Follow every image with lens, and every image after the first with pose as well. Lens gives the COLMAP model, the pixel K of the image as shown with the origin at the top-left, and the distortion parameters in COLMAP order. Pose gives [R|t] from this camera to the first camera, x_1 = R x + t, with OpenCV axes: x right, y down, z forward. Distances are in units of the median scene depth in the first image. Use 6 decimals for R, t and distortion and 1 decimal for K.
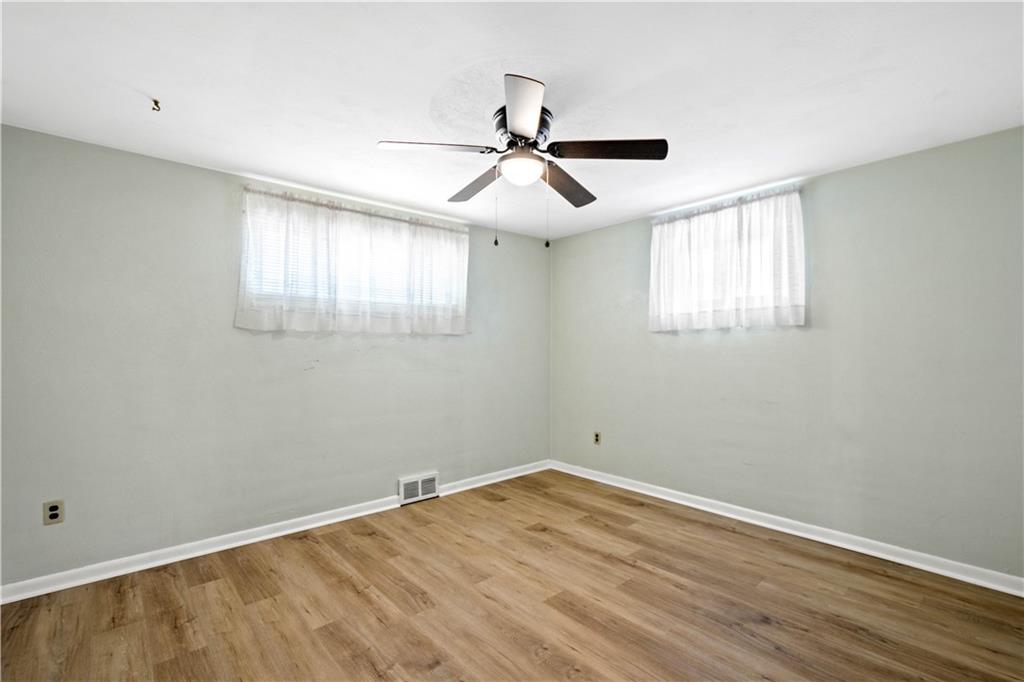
lens RADIAL K [[454.4, 0, 510.7], [0, 454.4, 345.2], [0, 0, 1]] dist [0.015212, -0.003482]
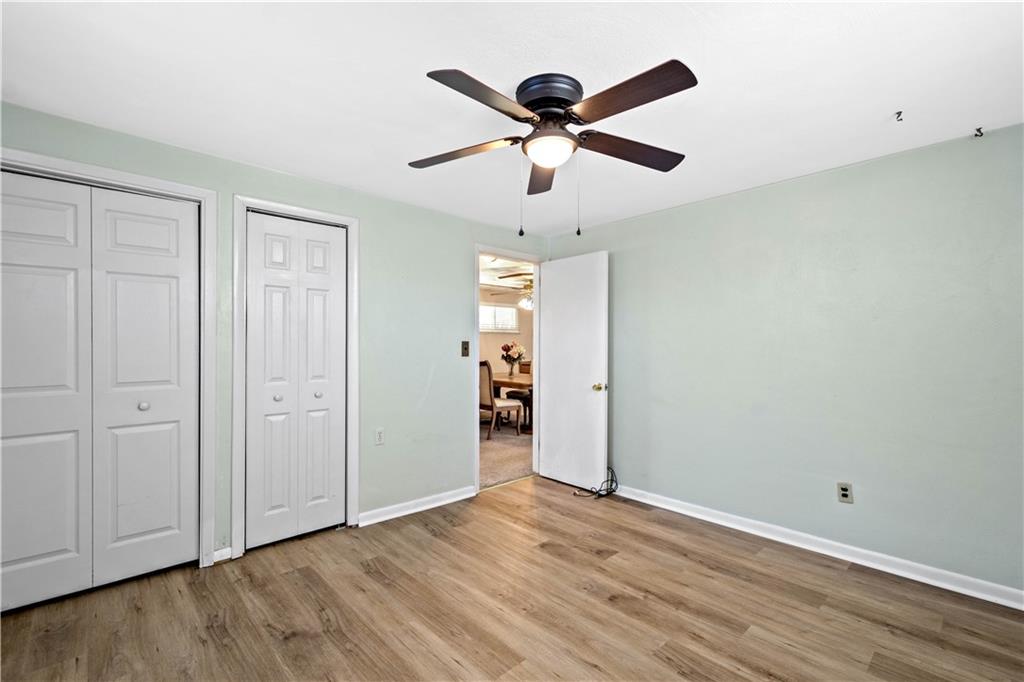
lens RADIAL K [[454.4, 0, 512.8], [0, 454.4, 343.6], [0, 0, 1]] dist [0.015212, -0.003482]
pose [[-0.999500, -0.003137, -0.031462, 0.134690], [-0.002954, 0.999978, -0.005872, 0.000919], [0.031480, -0.005776, -0.999488, 2.011795]]
